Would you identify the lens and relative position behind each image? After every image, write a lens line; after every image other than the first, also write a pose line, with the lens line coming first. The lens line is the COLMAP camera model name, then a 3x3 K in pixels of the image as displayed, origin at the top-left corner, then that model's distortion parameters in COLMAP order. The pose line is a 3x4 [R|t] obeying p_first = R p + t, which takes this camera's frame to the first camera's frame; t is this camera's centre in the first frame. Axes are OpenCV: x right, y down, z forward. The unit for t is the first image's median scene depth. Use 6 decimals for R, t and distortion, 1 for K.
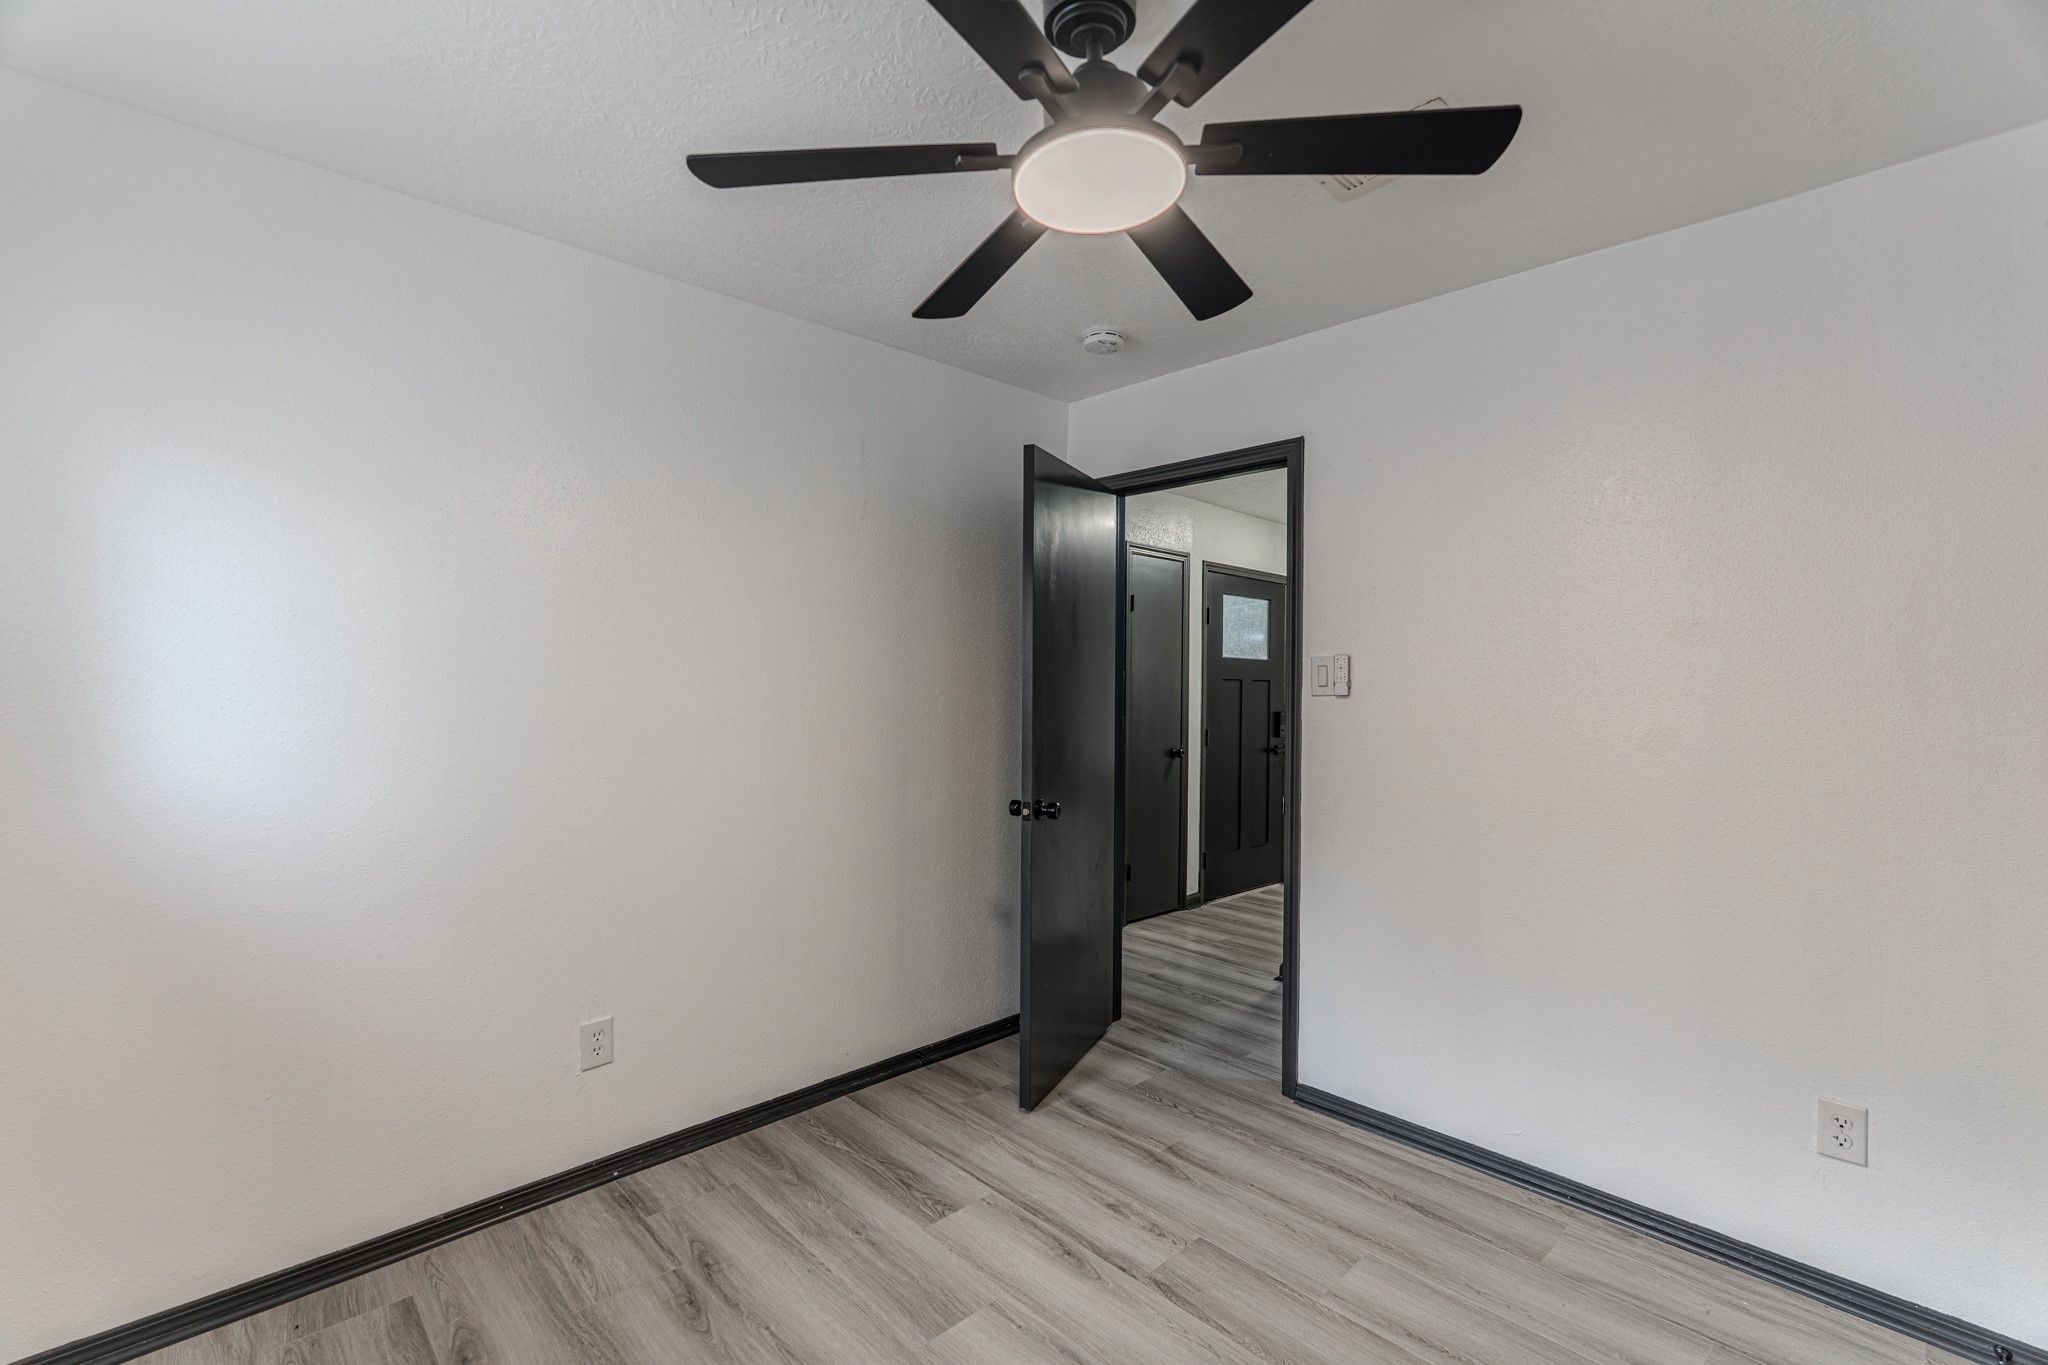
lens RADIAL K [[898.2, 0, 1019.3], [0, 898.2, 693.2], [0, 0, 1]] dist [-0.003140, -0.000304]
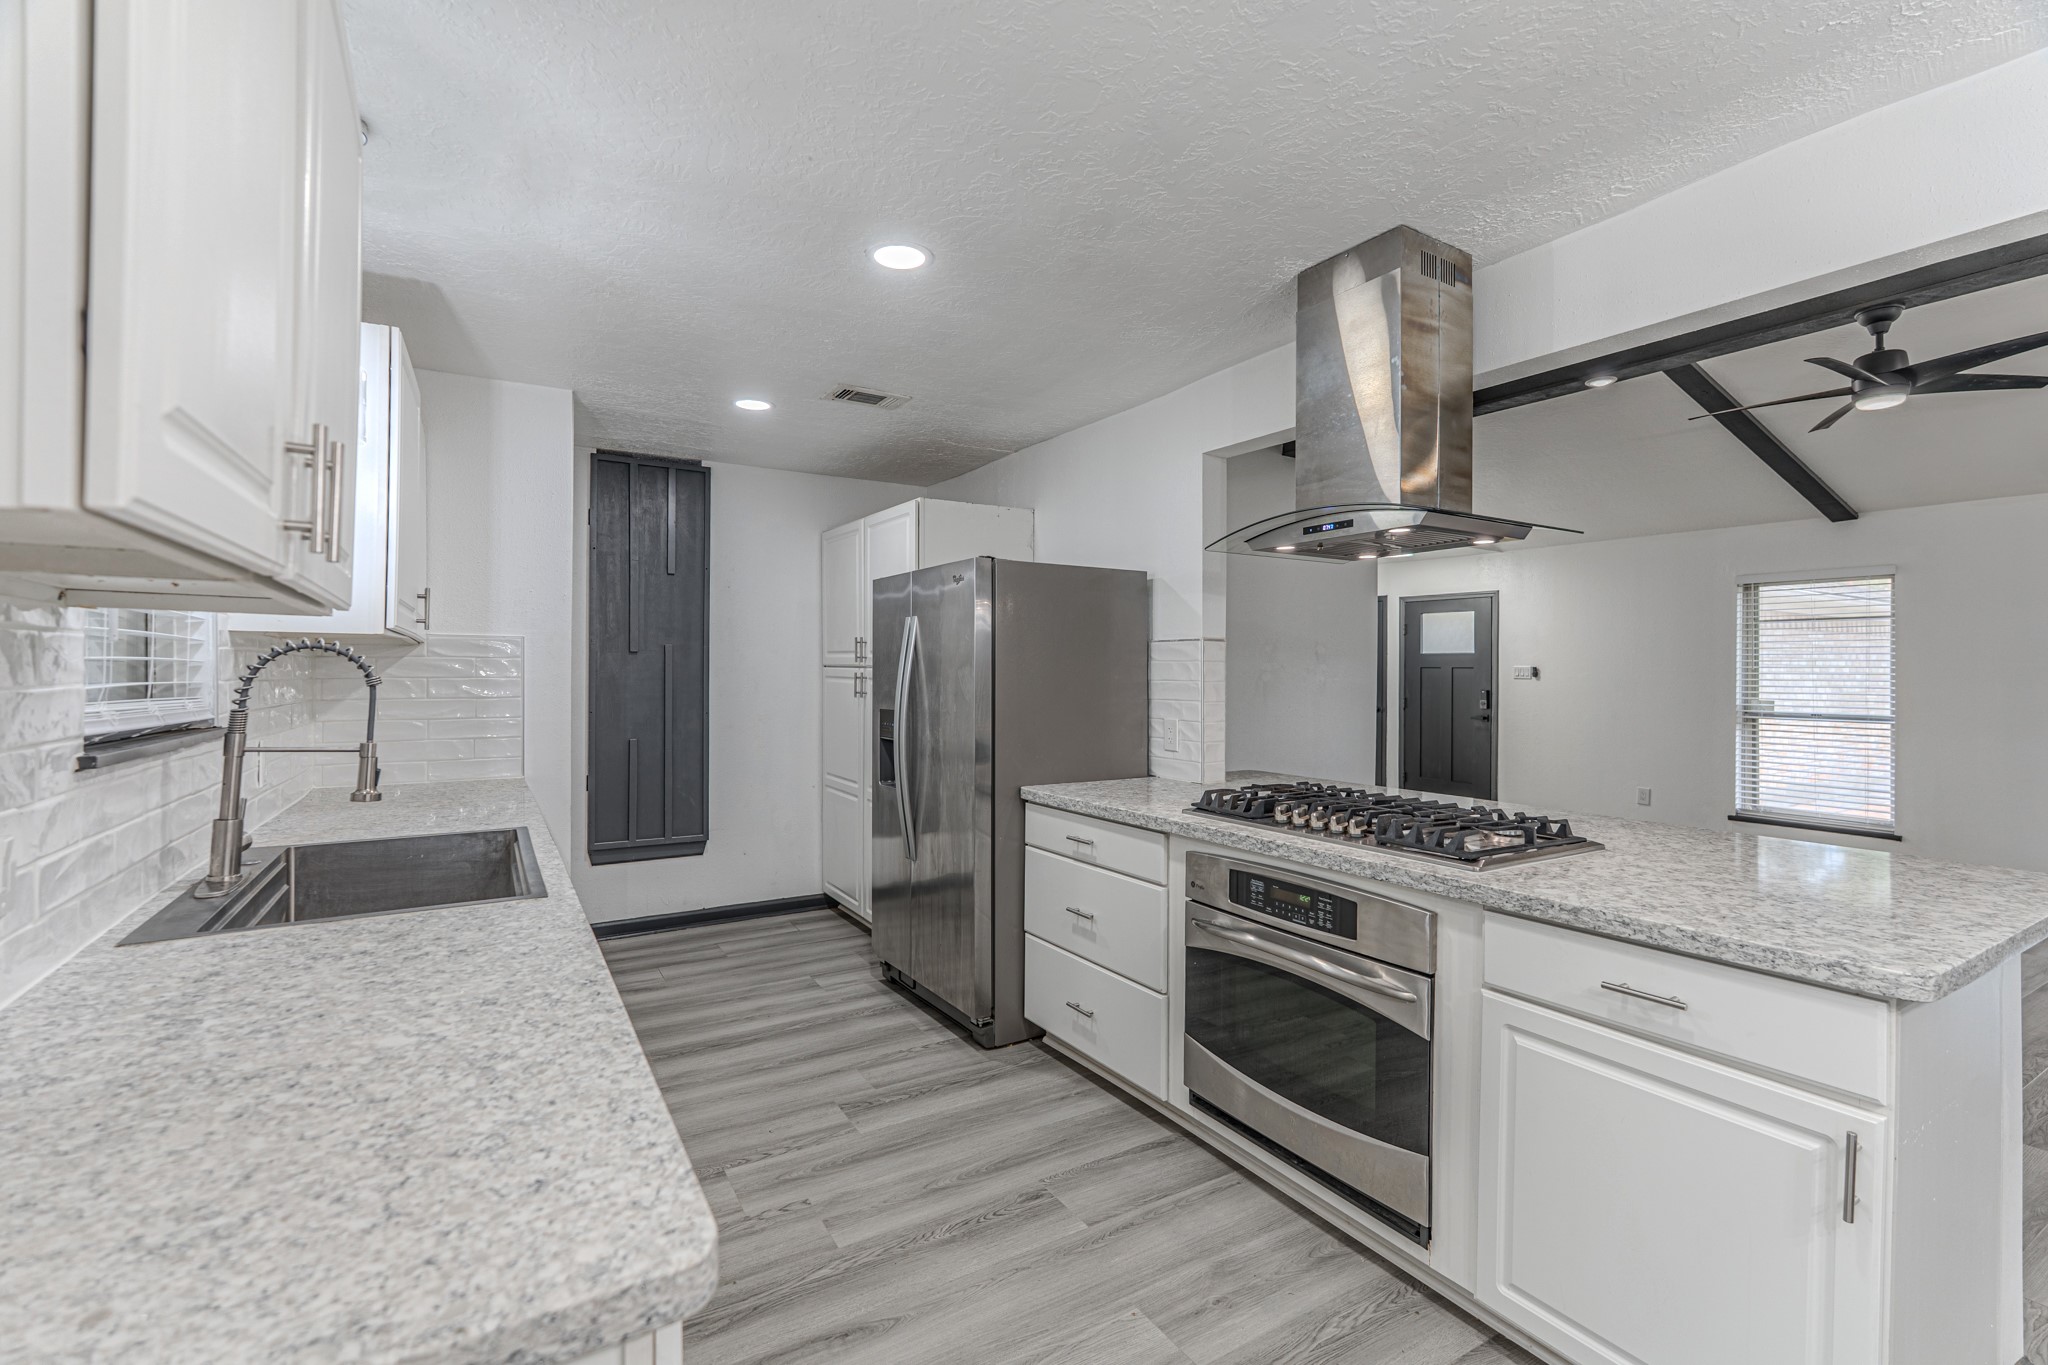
lens RADIAL K [[902.1, 0, 1020.3], [0, 902.1, 668.9], [0, 0, 1]] dist [-0.002635, -0.000217]
pose [[-0.219252, -0.011519, -0.975600, 1.983289], [-0.013371, 0.999872, -0.008801, 0.011450], [0.975577, 0.011115, -0.219378, 0.671581]]
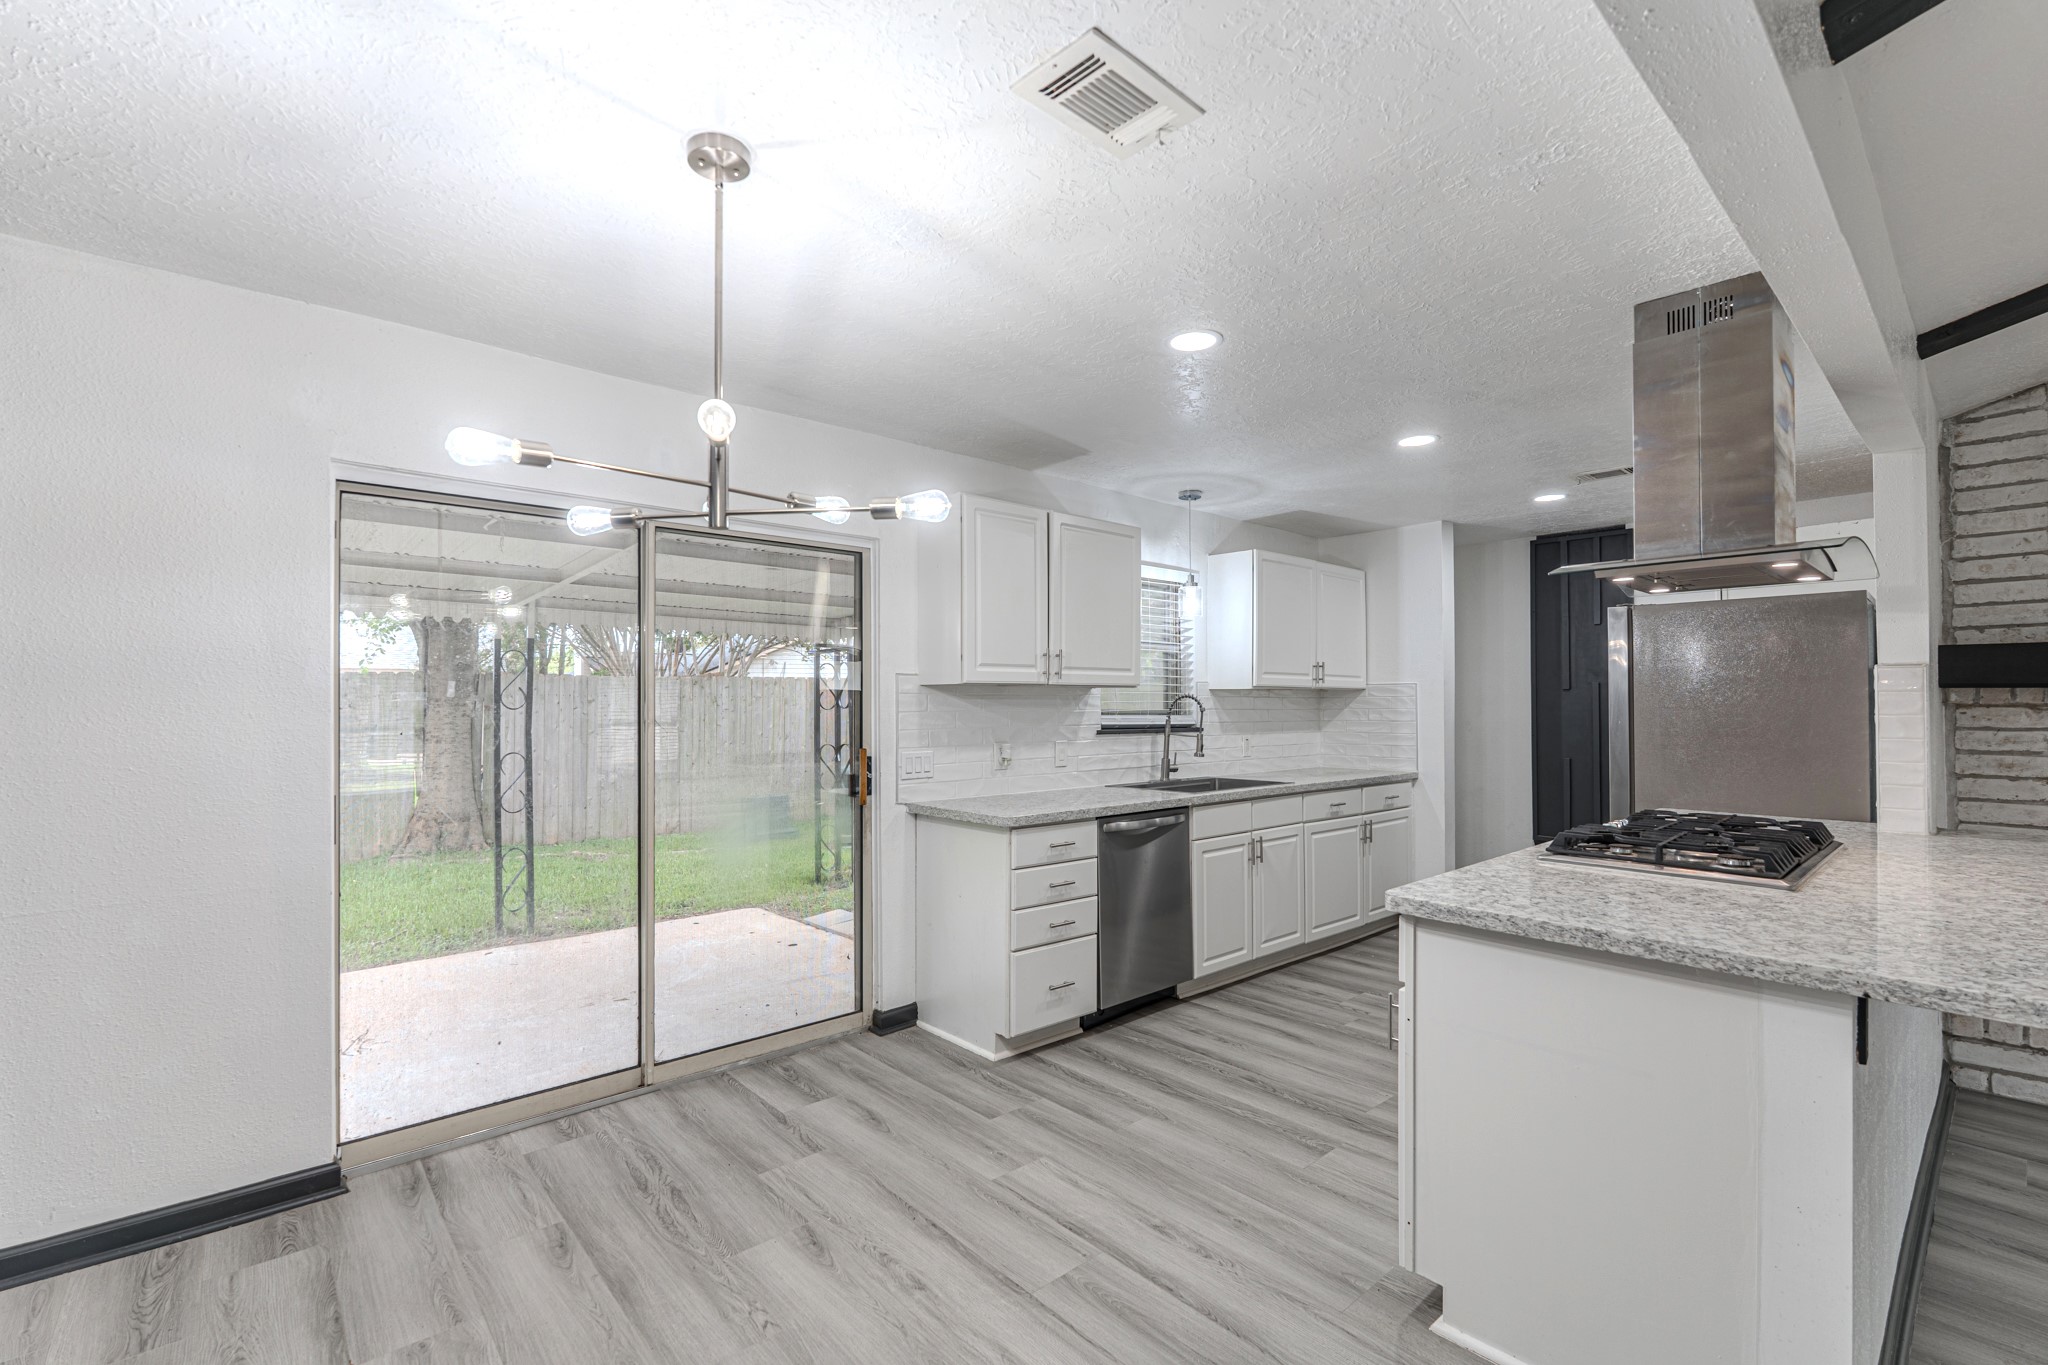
lens RADIAL K [[898.2, 0, 1019.3], [0, 898.2, 693.2], [0, 0, 1]] dist [-0.003140, -0.000304]
pose [[-0.999202, -0.005090, 0.039625, 1.845344], [-0.005265, 0.999977, -0.004328, 0.005518], [-0.039602, -0.004533, -0.999205, 1.213248]]
